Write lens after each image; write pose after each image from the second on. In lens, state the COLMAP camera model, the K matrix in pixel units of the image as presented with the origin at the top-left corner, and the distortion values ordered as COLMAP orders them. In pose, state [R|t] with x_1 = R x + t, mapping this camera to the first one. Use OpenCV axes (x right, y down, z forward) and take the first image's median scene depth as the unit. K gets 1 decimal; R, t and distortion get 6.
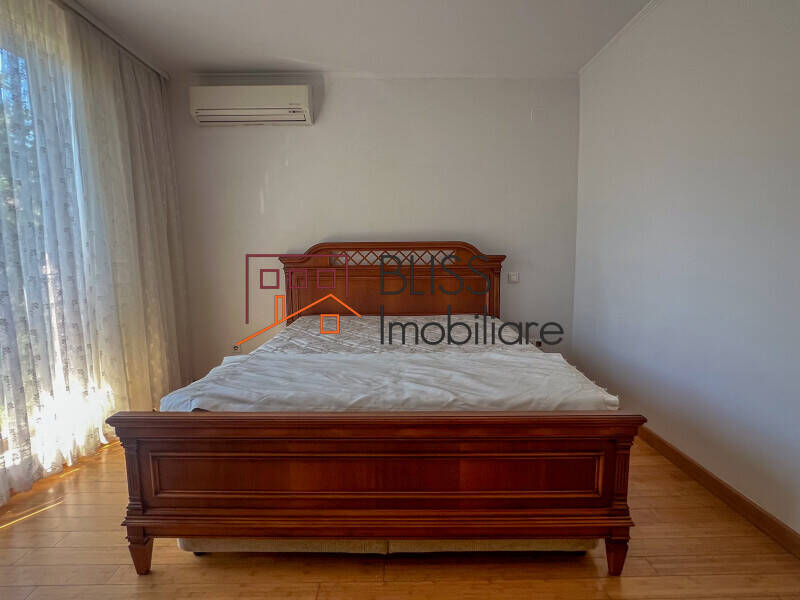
lens RADIAL K [[432.7, 0, 401.7], [0, 432.7, 301.8], [0, 0, 1]] dist [-0.039750, 0.020204]
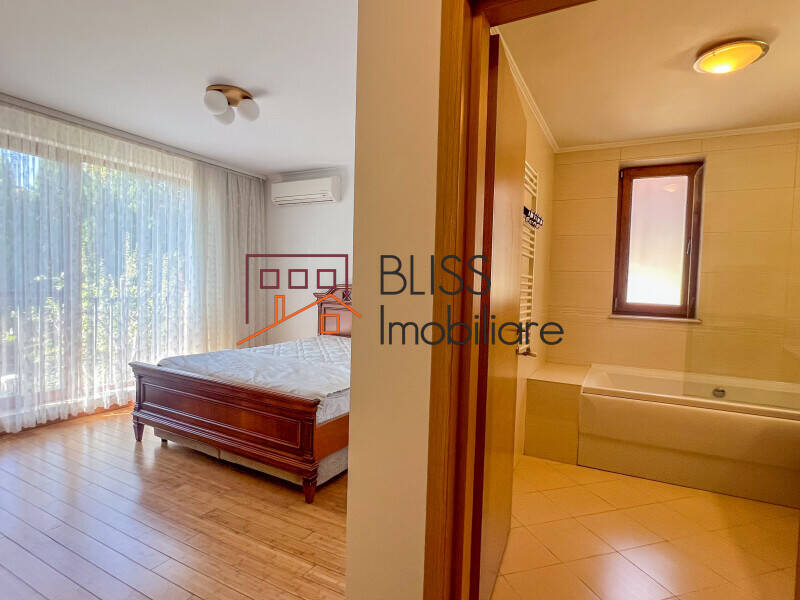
lens RADIAL K [[432.7, 0, 401.7], [0, 432.7, 301.8], [0, 0, 1]] dist [-0.039750, 0.020204]
pose [[0.878054, 0.053317, -0.475583, 1.325073], [-0.090518, 0.994339, -0.055645, -0.039426], [0.469924, 0.091908, 0.877909, -0.264557]]
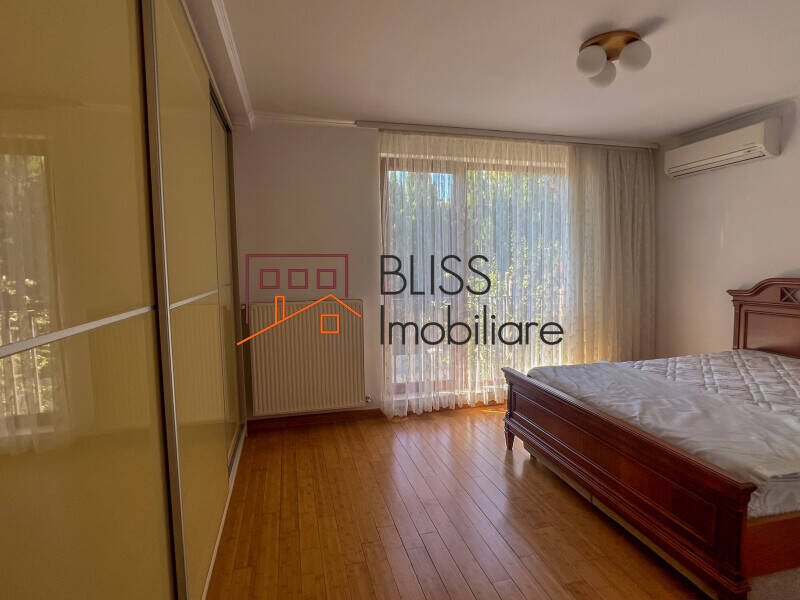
lens RADIAL K [[432.7, 0, 401.7], [0, 432.7, 301.8], [0, 0, 1]] dist [-0.039750, 0.020204]
pose [[0.239591, 0.084816, -0.967162, 1.061909], [-0.099364, 0.993088, 0.062475, -0.121043], [0.965776, 0.081132, 0.246363, -0.052214]]
